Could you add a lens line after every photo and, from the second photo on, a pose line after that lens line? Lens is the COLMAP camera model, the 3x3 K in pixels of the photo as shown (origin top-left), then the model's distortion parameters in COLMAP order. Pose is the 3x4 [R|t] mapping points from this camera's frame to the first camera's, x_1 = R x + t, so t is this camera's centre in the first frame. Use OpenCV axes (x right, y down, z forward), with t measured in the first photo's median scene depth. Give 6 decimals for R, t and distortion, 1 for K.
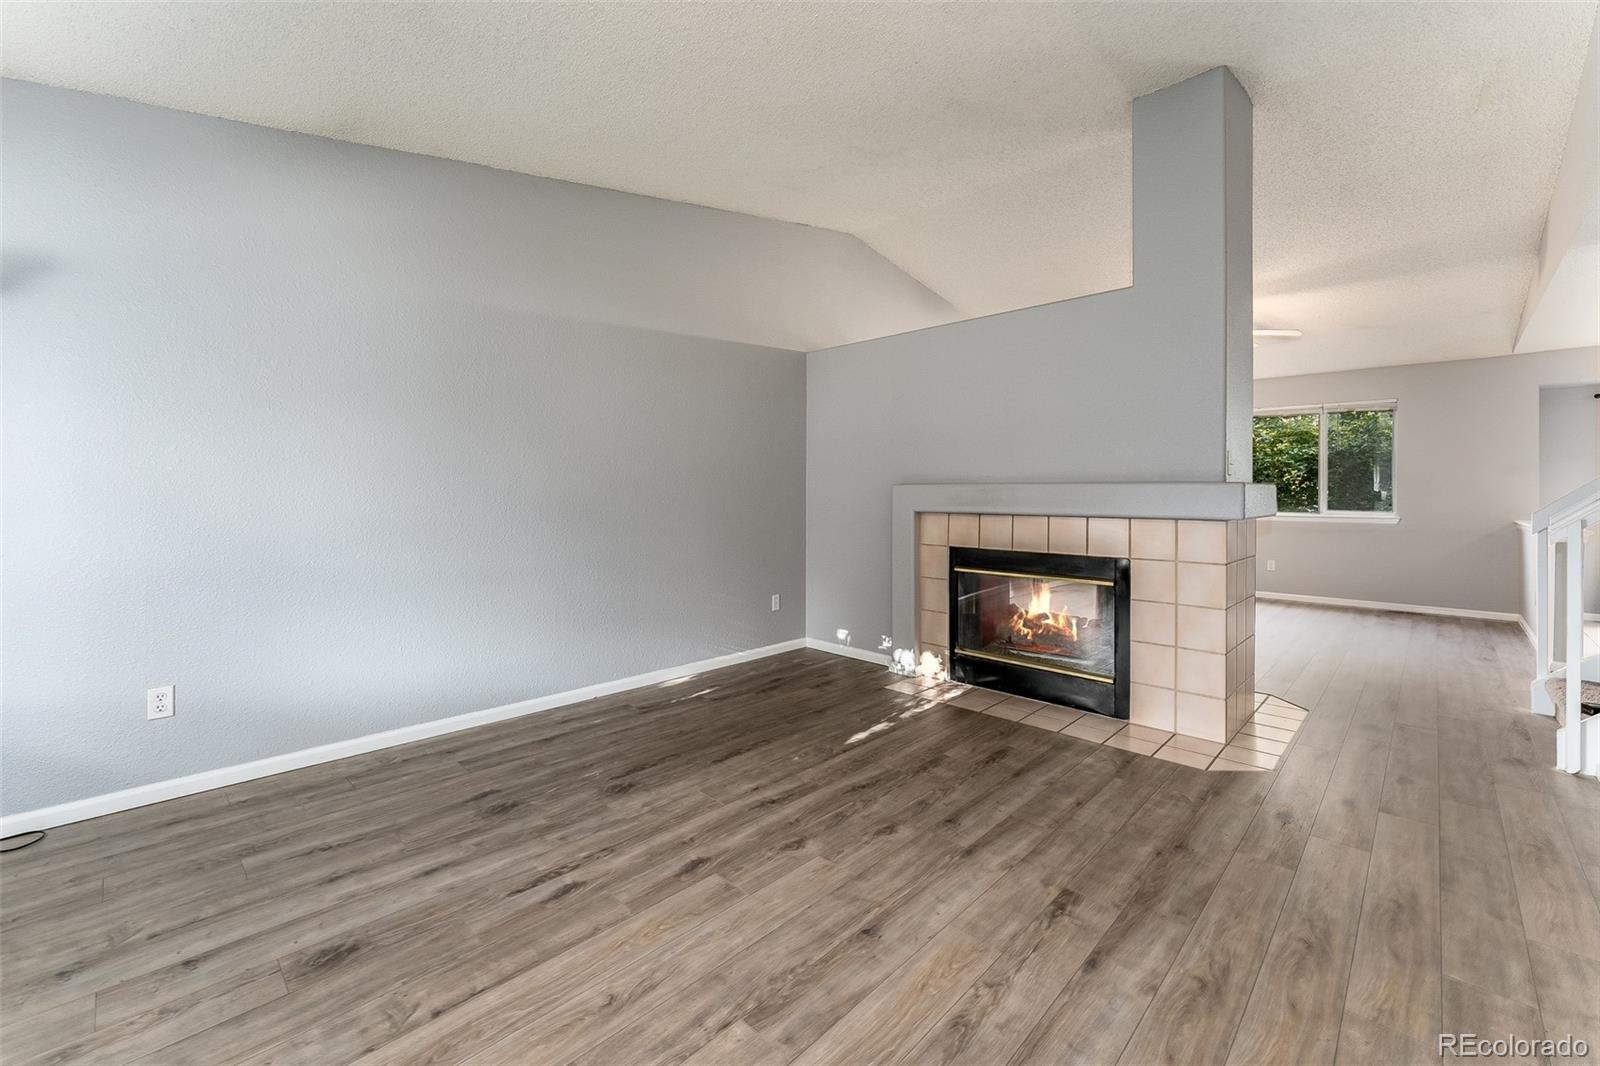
lens RADIAL K [[662.0, 0, 795.7], [0, 662.0, 514.8], [0, 0, 1]] dist [-0.001462, -0.000597]
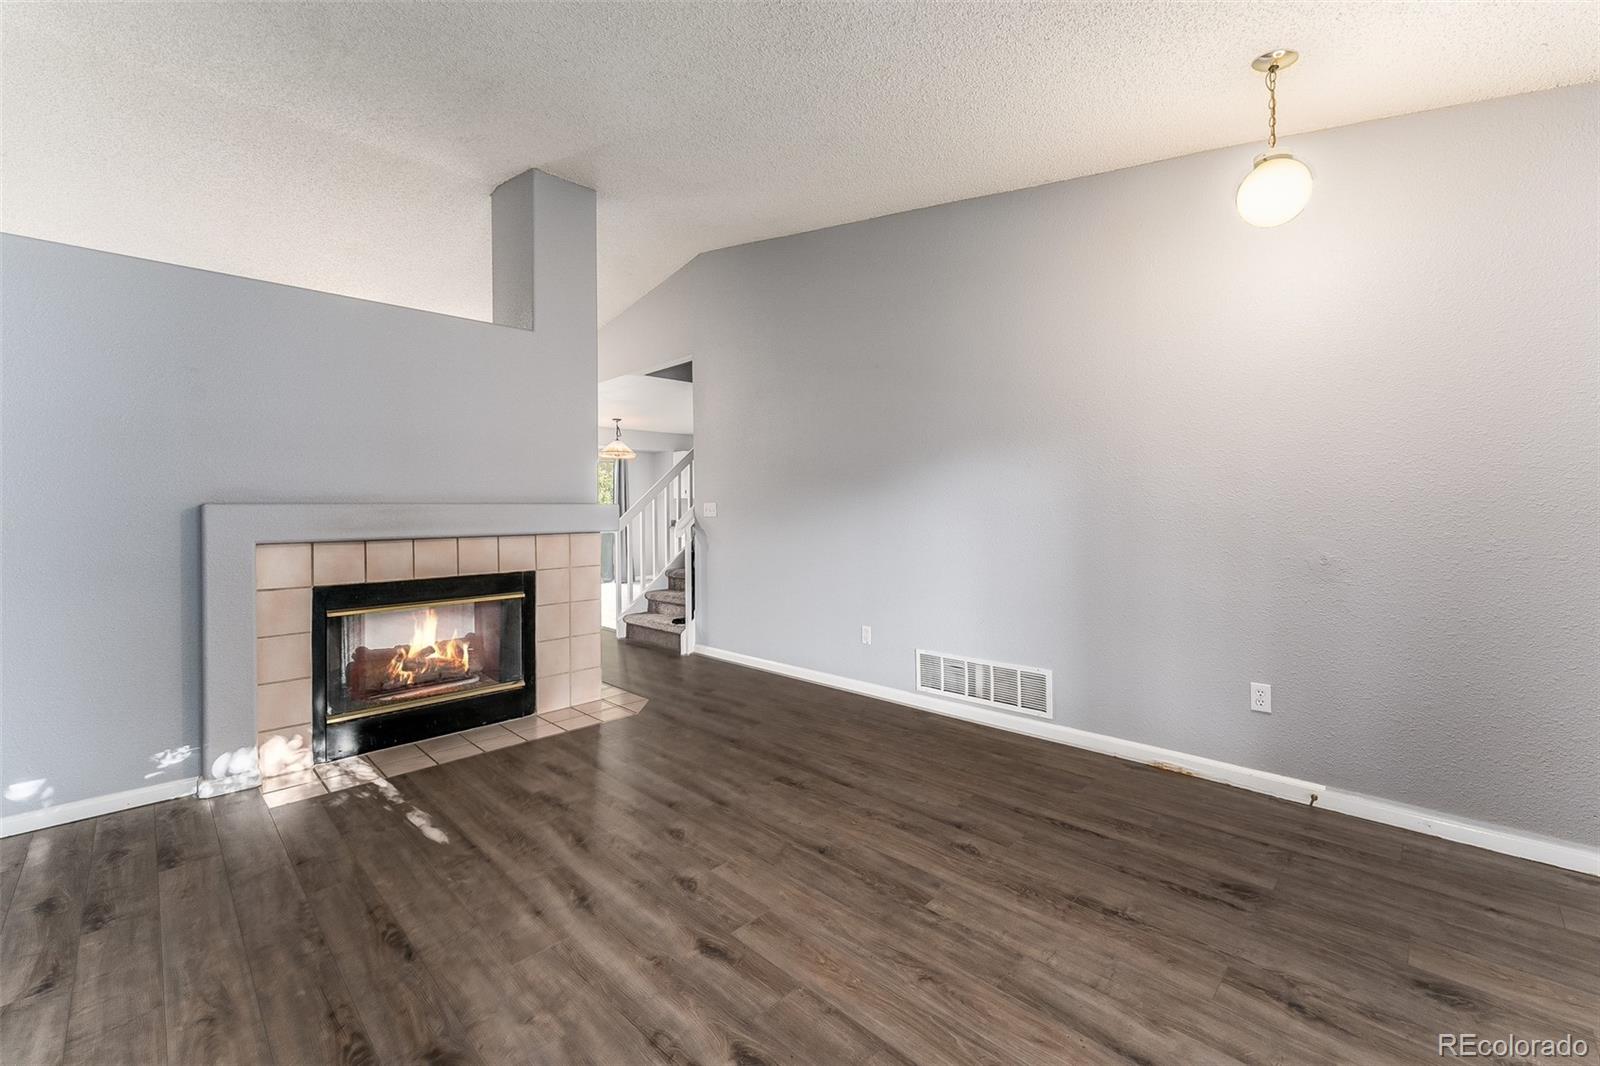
lens RADIAL K [[649.9, 0, 799.1], [0, 649.9, 527.3], [0, 0, 1]] dist [0.001357, 0.000425]
pose [[0.012899, -0.031747, 0.999413, -0.822467], [0.041785, 0.998640, 0.031183, -0.032910], [-0.999043, 0.041358, 0.014208, 0.717392]]
